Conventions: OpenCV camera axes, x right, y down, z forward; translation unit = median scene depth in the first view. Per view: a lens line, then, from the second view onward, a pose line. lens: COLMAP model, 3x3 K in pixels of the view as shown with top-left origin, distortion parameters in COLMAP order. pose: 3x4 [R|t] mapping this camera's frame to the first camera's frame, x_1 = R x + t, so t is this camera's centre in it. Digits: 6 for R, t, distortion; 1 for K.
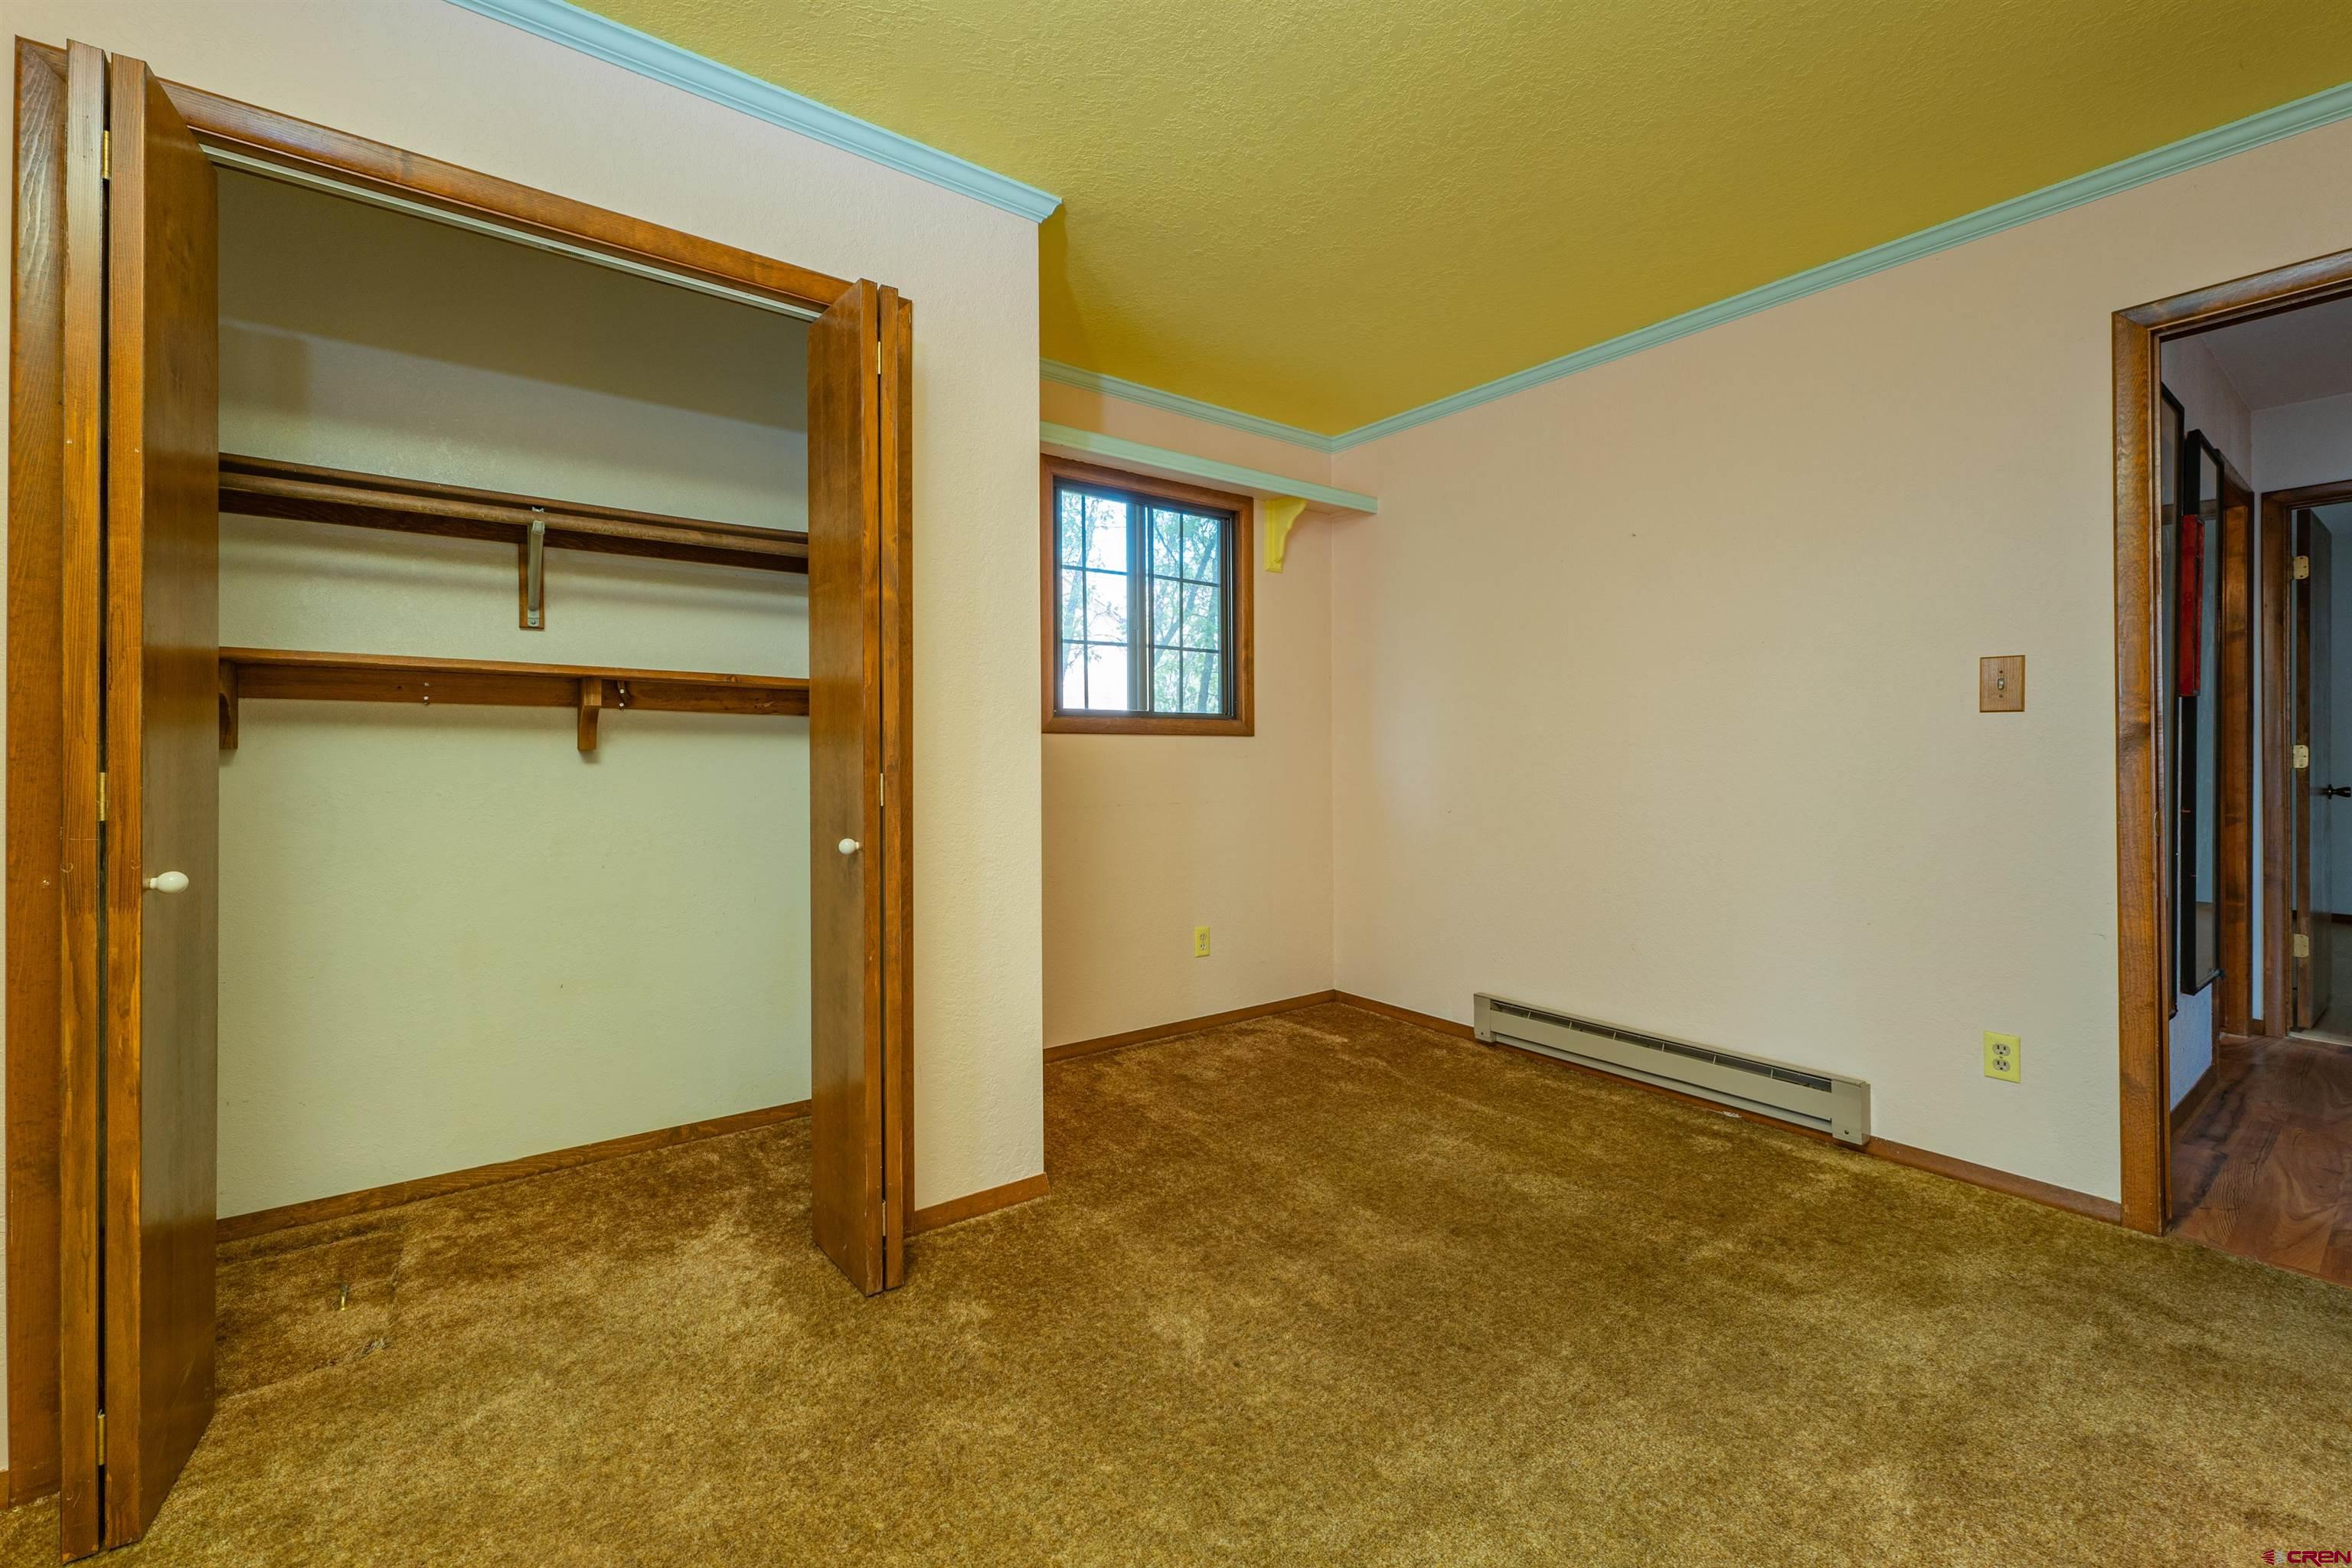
lens RADIAL K [[967.2, 0, 1165.9], [0, 967.2, 763.0], [0, 0, 1]] dist [0.001332, 0.000021]
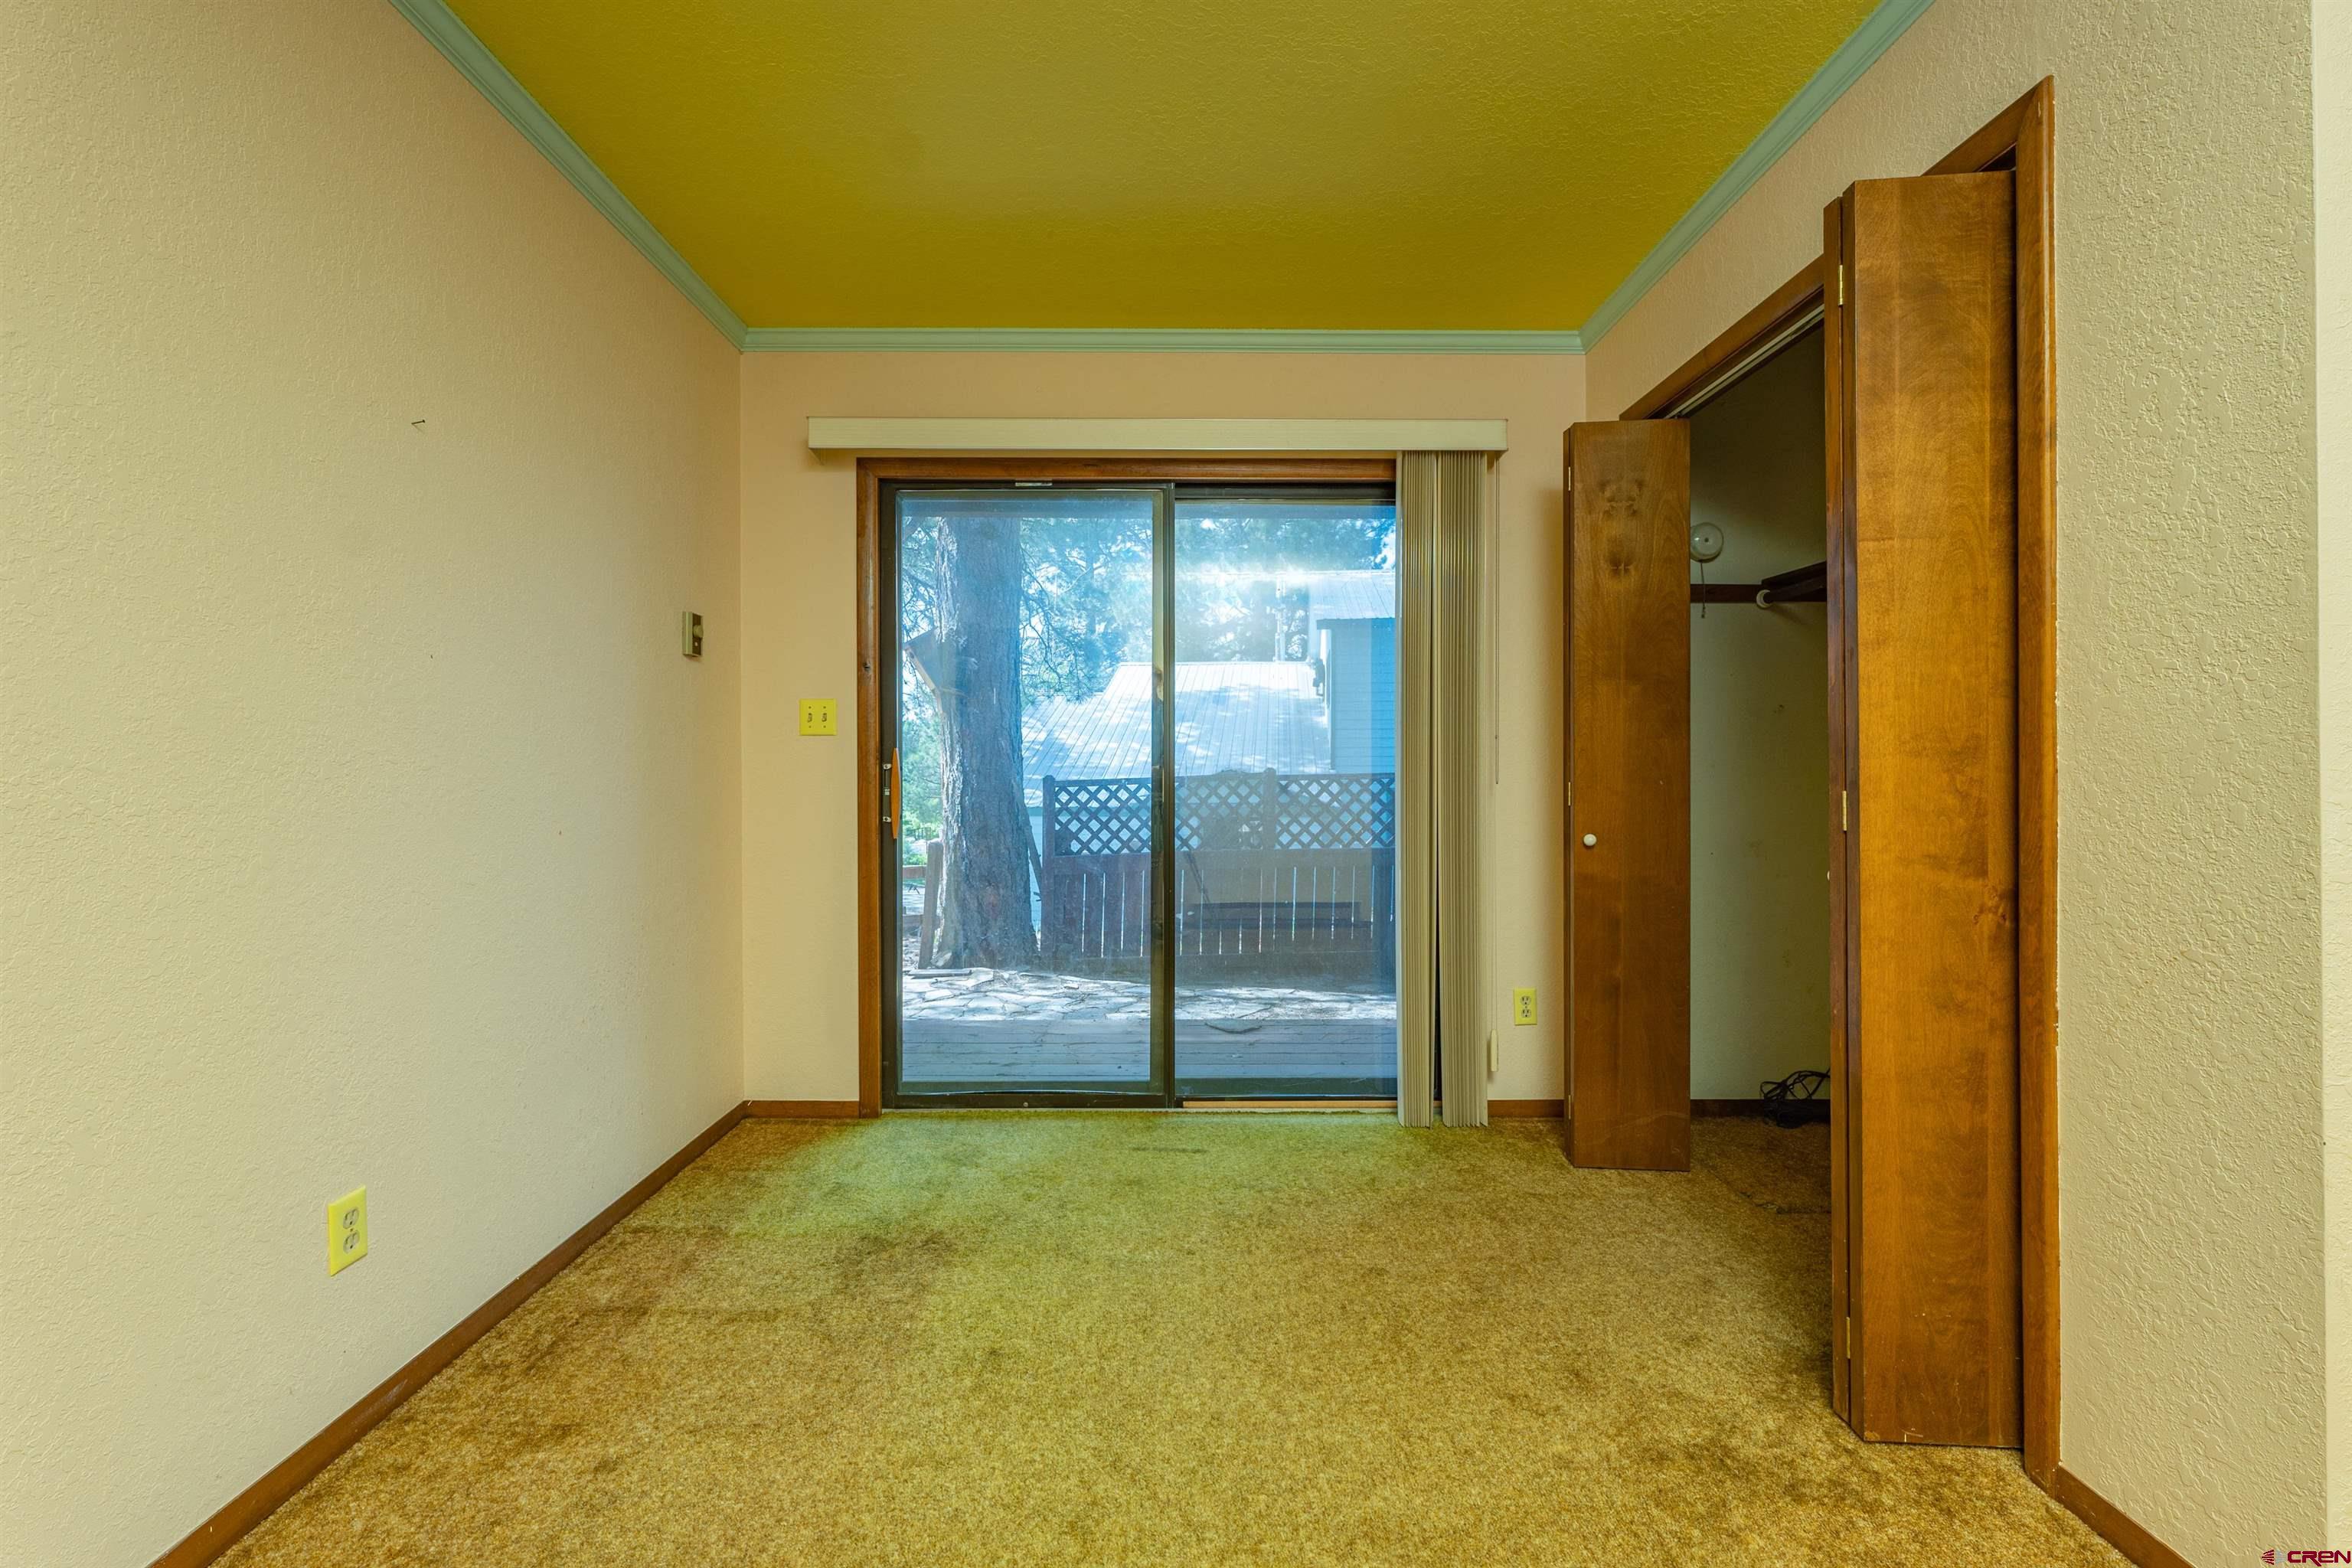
lens RADIAL K [[967.2, 0, 1159.7], [0, 967.2, 791.2], [0, 0, 1]] dist [0.001332, 0.000021]
pose [[-0.601170, 0.009297, -0.799067, 0.434542], [-0.003296, 0.999895, 0.014113, 0.001237], [0.799114, 0.011118, -0.601077, 0.630451]]
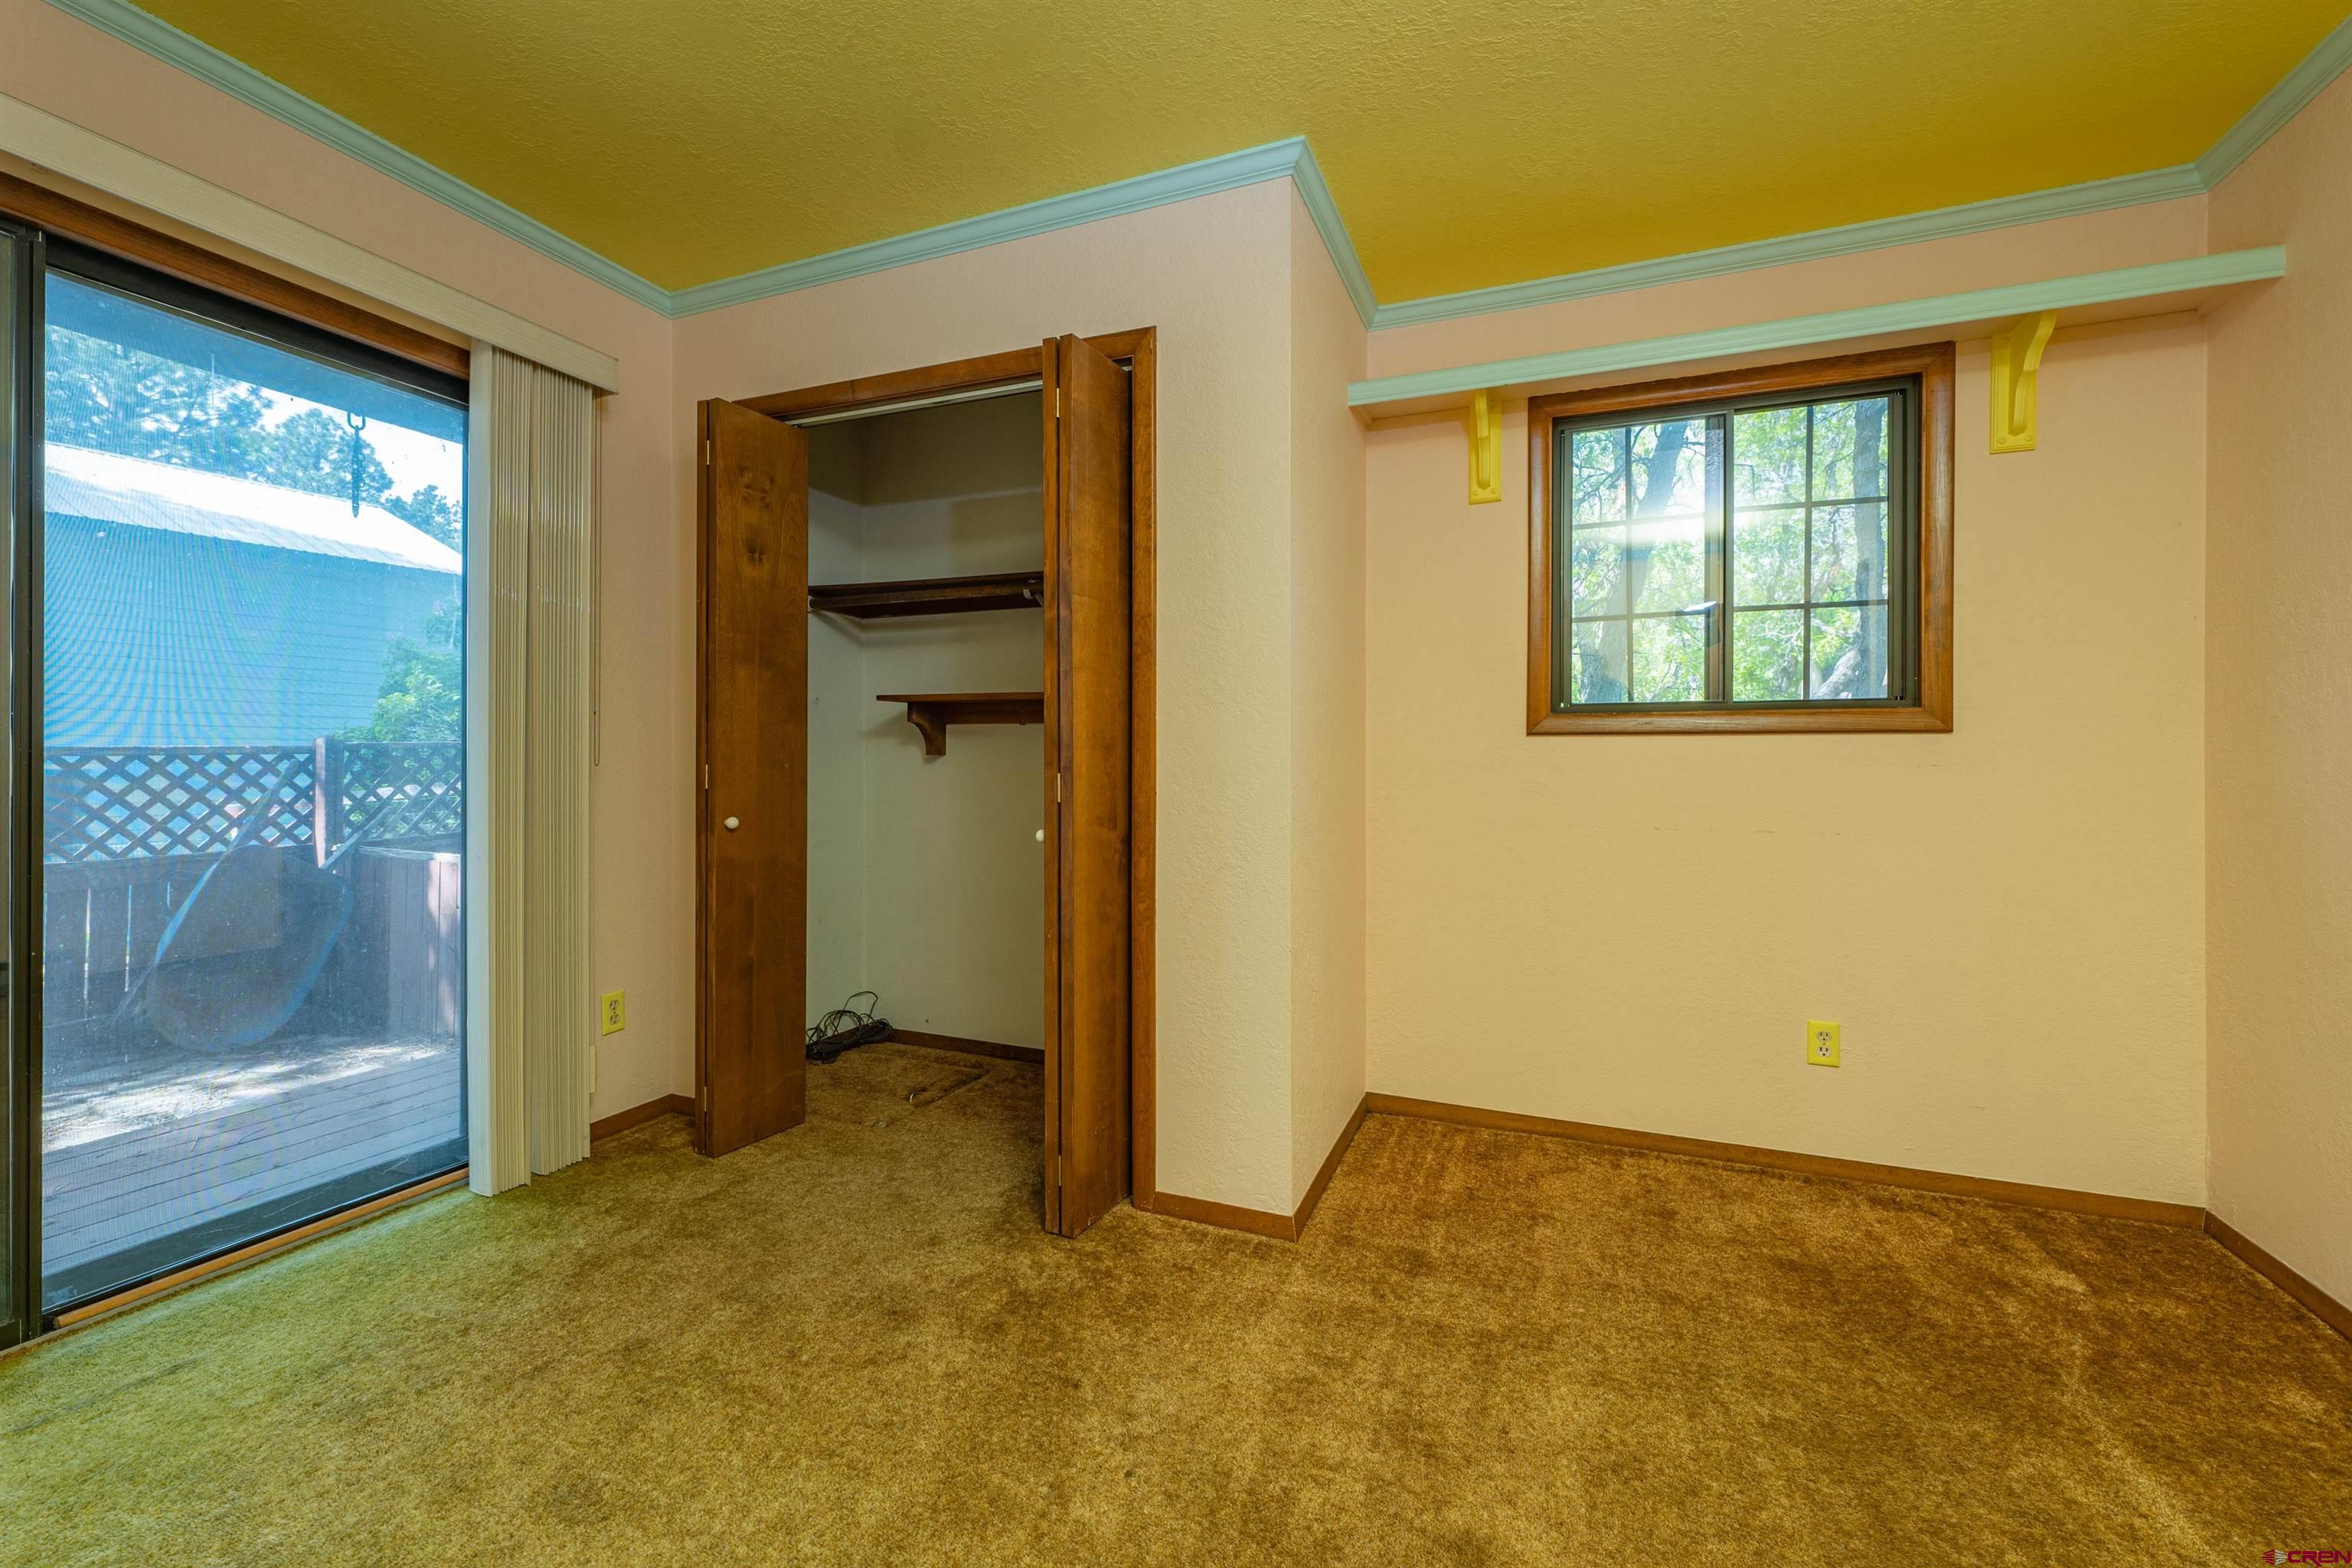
lens RADIAL K [[967.2, 0, 1177.5], [0, 967.2, 777.4], [0, 0, 1]] dist [0.001332, 0.000021]
pose [[0.513843, 0.014234, -0.857766, 0.452228], [-0.013593, 0.999872, 0.008449, 0.002782], [0.857777, 0.007318, 0.513970, 0.331451]]
